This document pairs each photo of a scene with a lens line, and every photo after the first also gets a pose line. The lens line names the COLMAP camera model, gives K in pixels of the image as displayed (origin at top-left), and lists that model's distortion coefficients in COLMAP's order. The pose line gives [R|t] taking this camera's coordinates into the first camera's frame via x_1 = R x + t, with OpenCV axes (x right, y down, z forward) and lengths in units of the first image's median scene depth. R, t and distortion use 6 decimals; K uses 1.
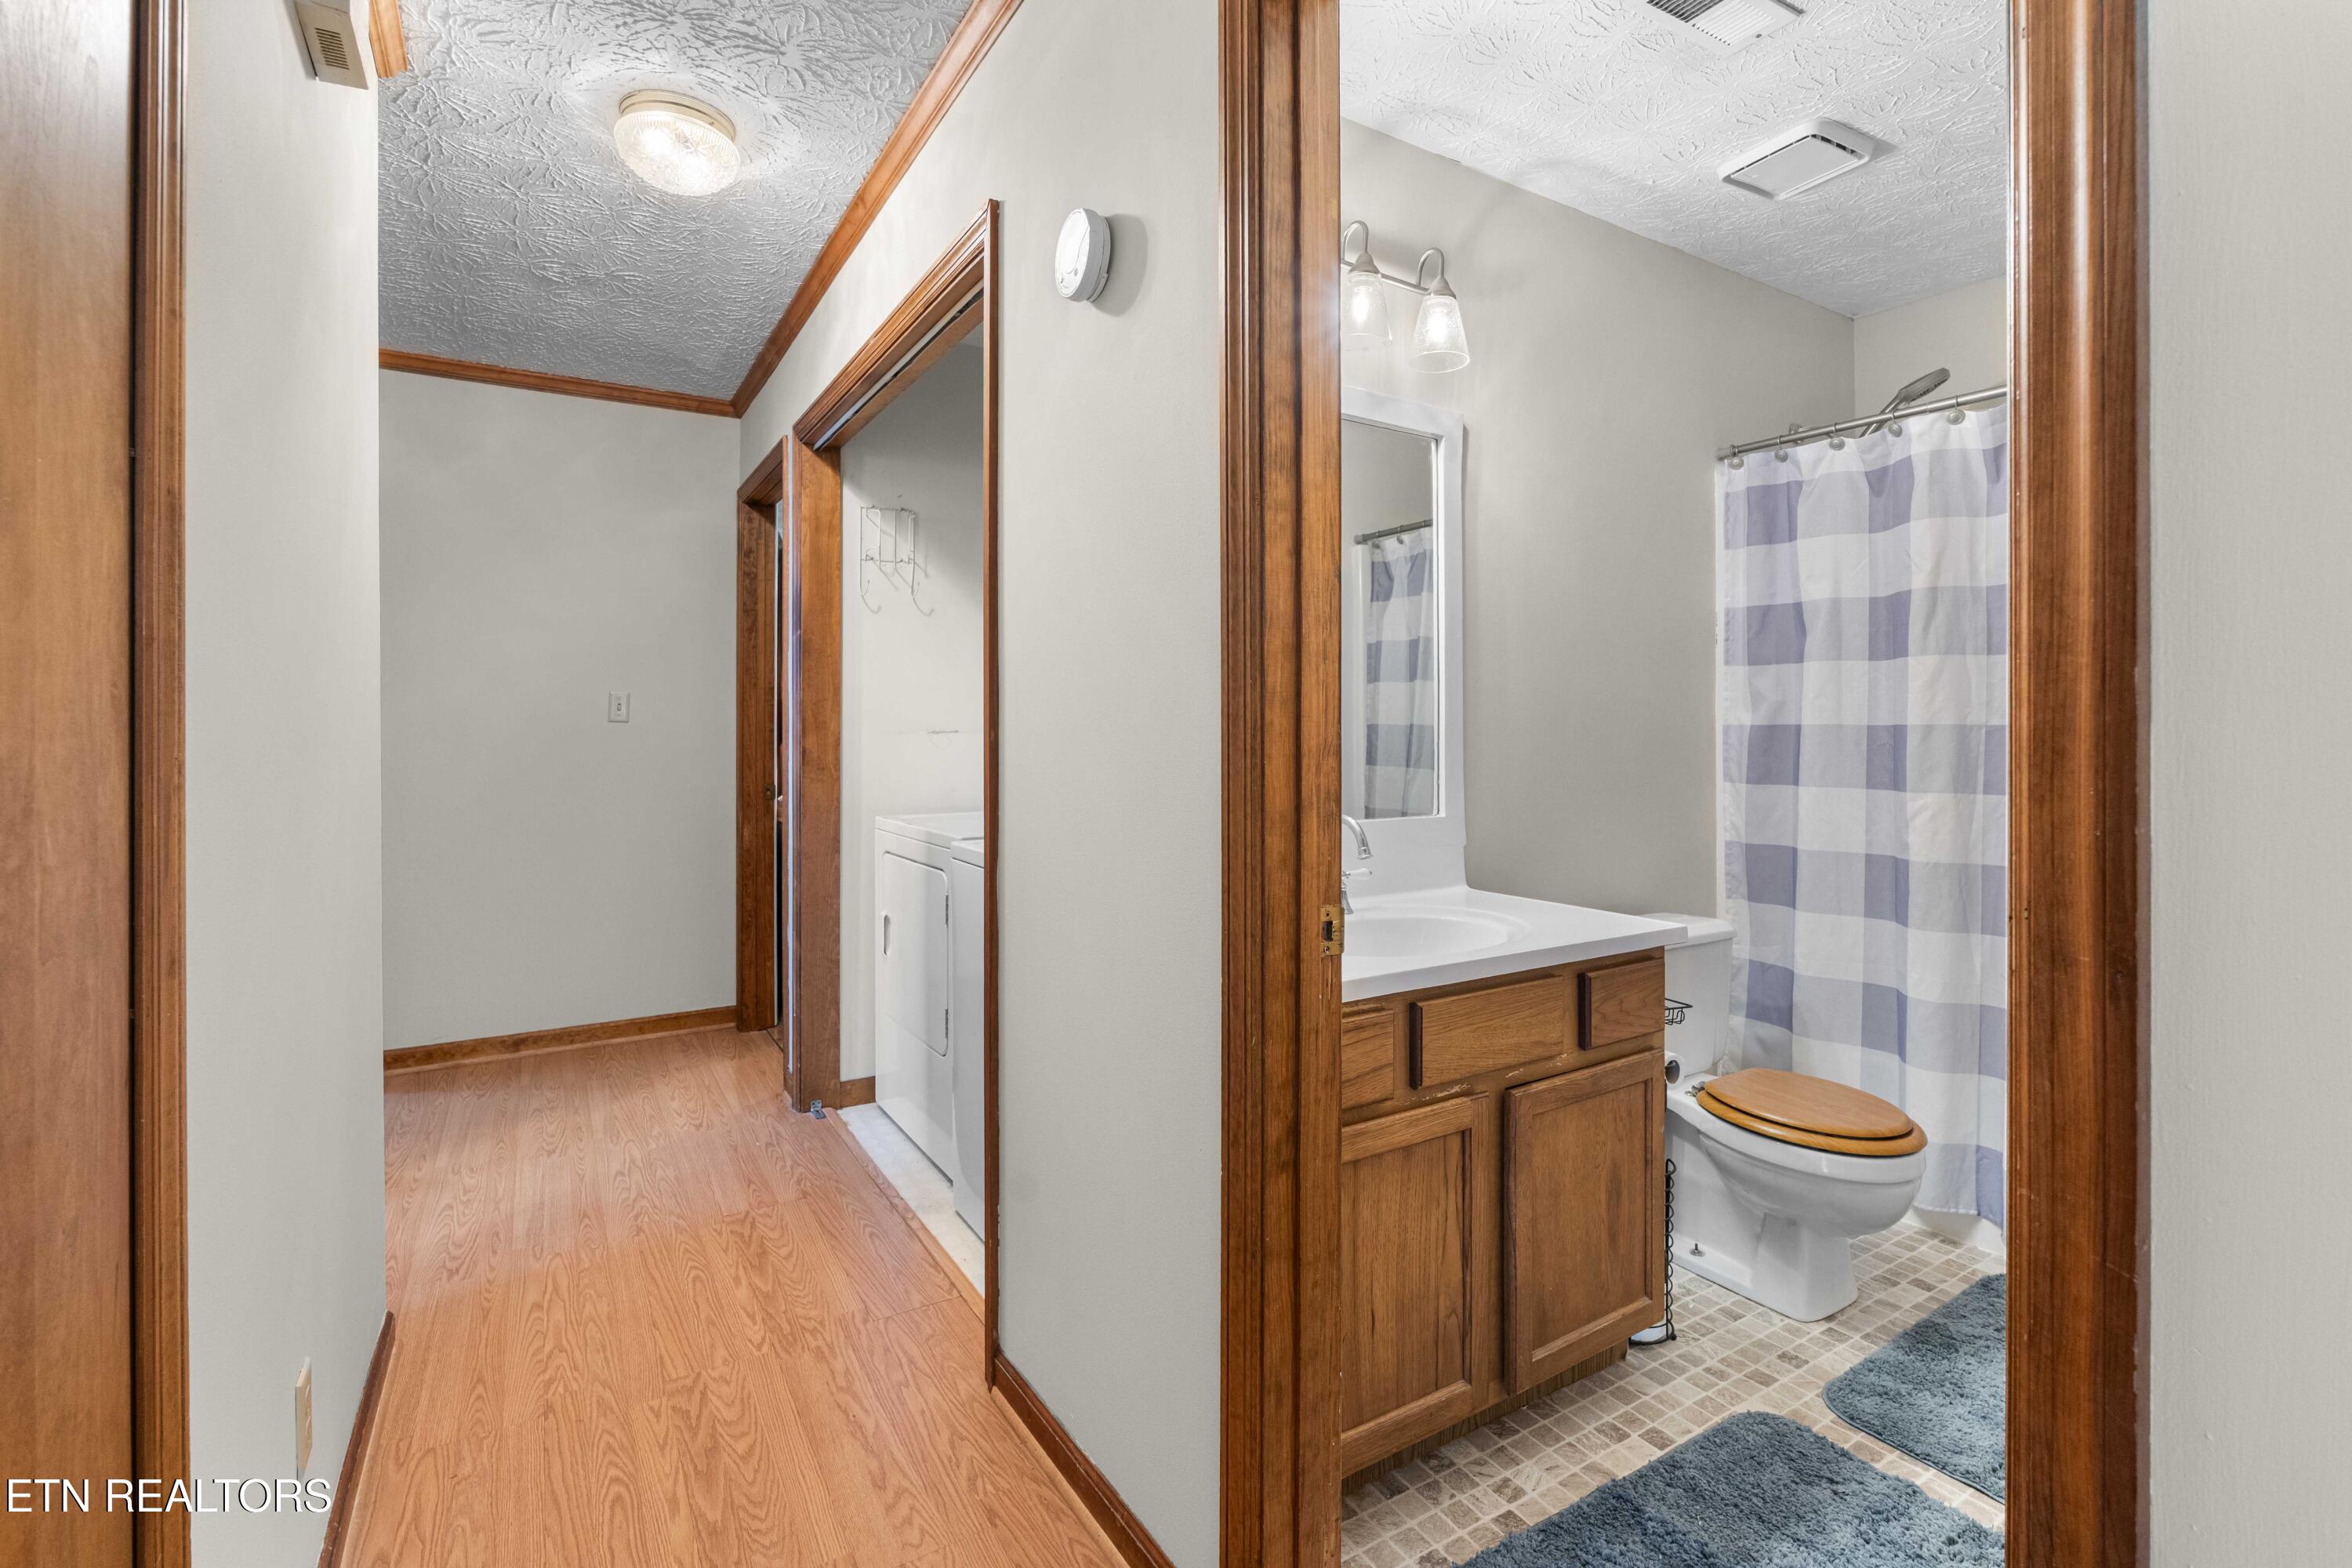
lens RADIAL K [[1072.6, 0, 1188.1], [0, 1072.6, 733.5], [0, 0, 1]] dist [-0.004558, 0.000272]
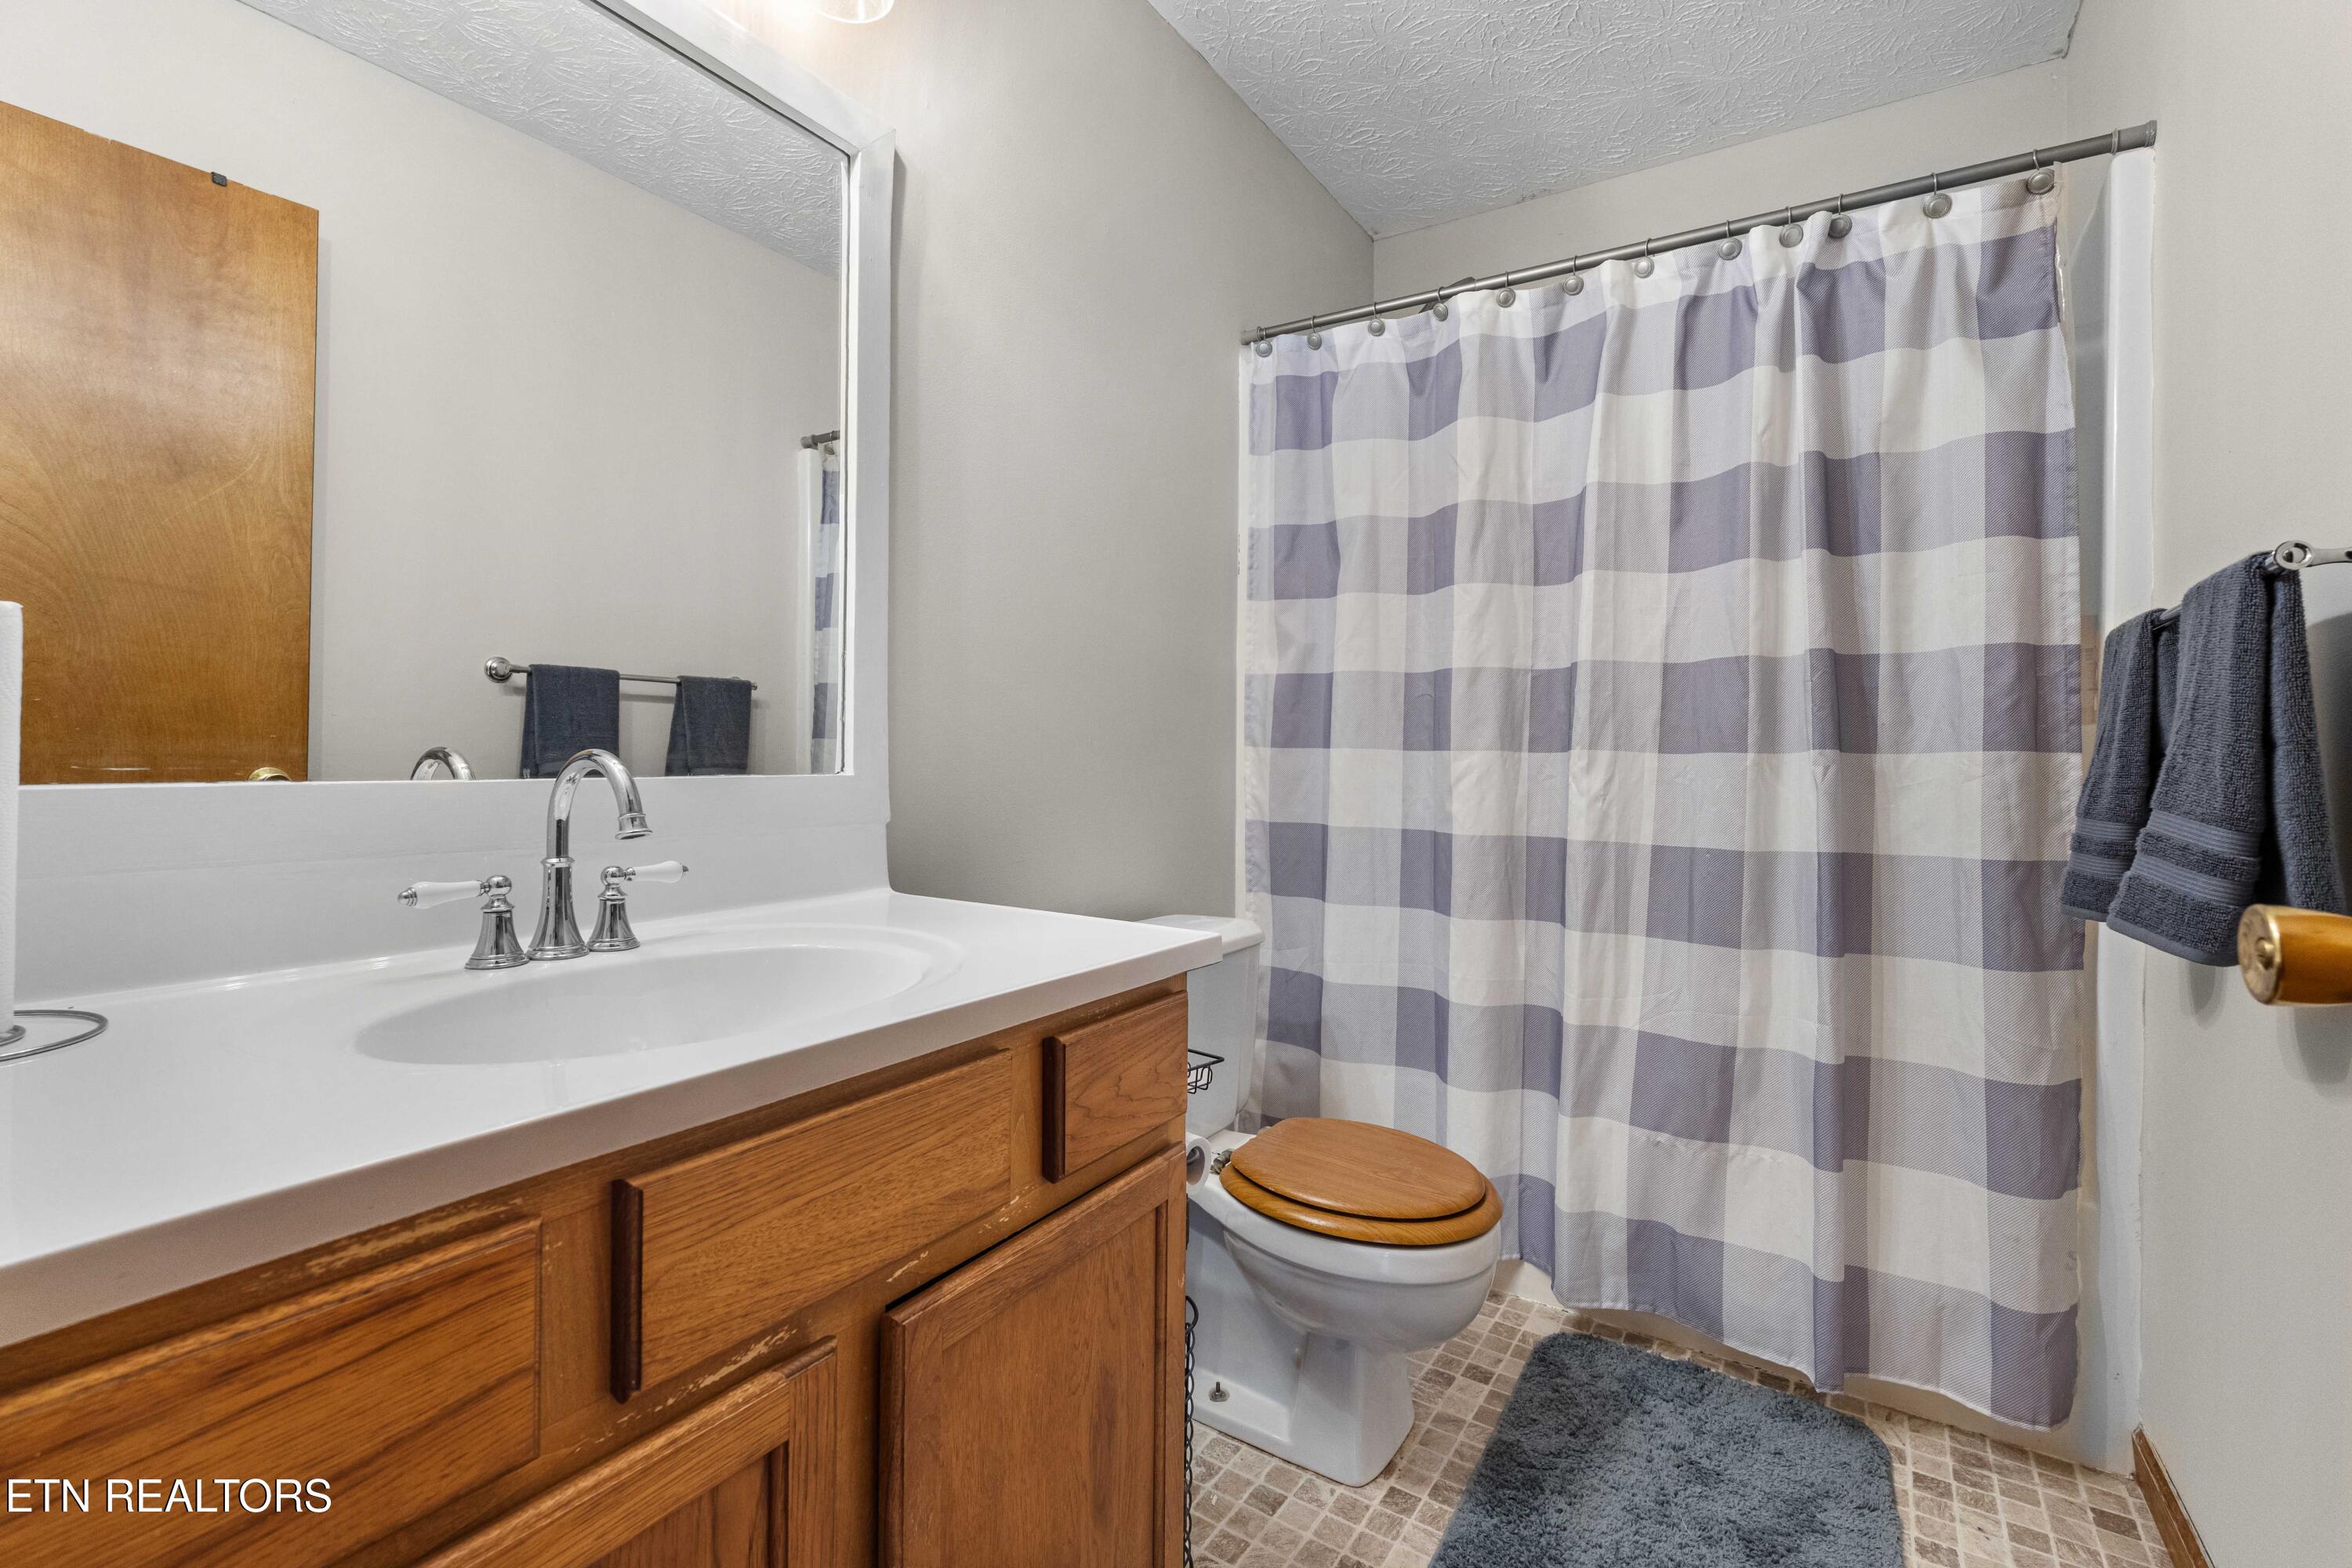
lens RADIAL K [[1050.8, 0, 1175.0], [0, 1050.8, 757.0], [0, 0, 1]] dist [0.000630, 0.000025]
pose [[0.909756, 0.008064, 0.415066, 0.149873], [-0.010594, 0.999937, 0.003793, 0.059614], [-0.415009, -0.007848, 0.909784, 0.363762]]
